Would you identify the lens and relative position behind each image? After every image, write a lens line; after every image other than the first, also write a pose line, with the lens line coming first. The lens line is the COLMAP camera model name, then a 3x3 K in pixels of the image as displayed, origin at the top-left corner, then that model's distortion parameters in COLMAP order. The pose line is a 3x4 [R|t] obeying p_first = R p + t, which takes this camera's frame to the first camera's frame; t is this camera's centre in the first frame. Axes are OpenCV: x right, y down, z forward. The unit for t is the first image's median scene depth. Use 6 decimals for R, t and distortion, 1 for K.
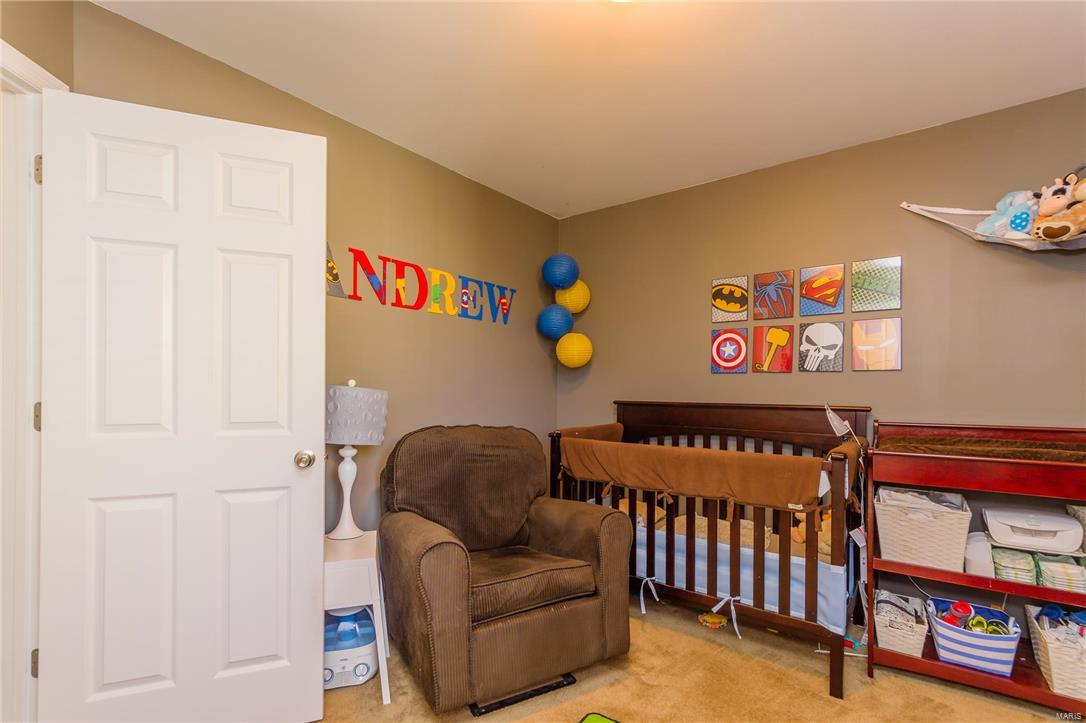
lens RADIAL K [[467.9, 0, 546.8], [0, 467.9, 382.8], [0, 0, 1]] dist [-0.001042, -0.000014]
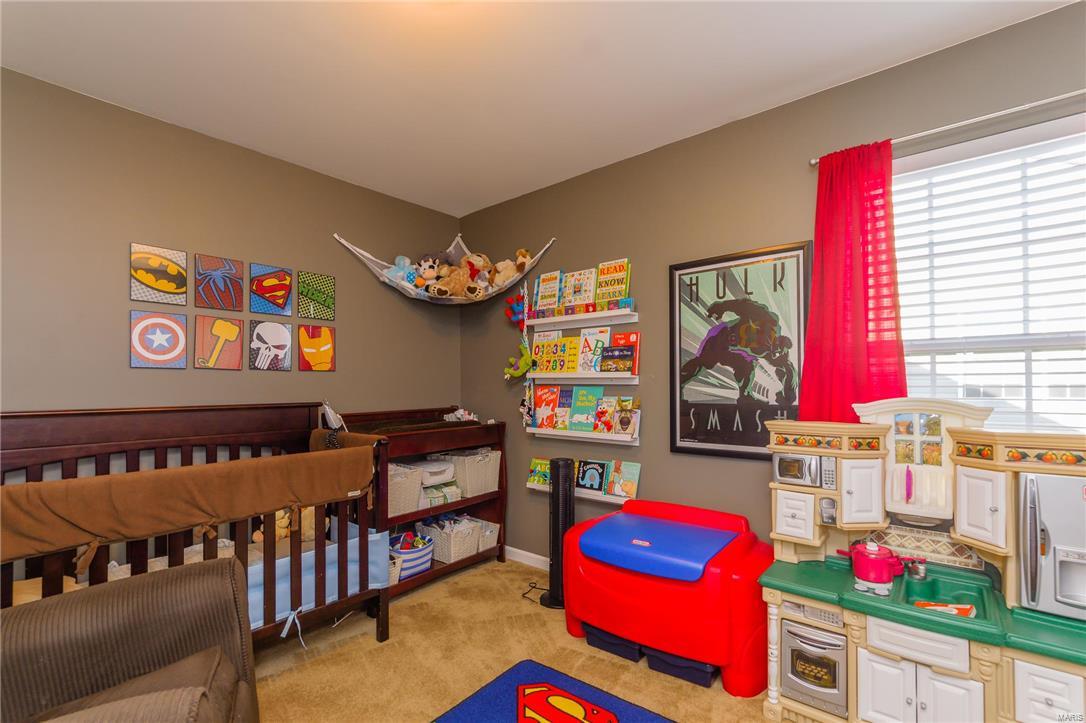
lens RADIAL K [[481.4, 0, 550.7], [0, 481.4, 374.5], [0, 0, 1]] dist [-0.001326, 0.000369]
pose [[0.064264, 0.014289, 0.997831, -0.415863], [-0.001732, 0.999898, -0.014207, -0.000991], [-0.997931, -0.000815, 0.064282, 0.331043]]
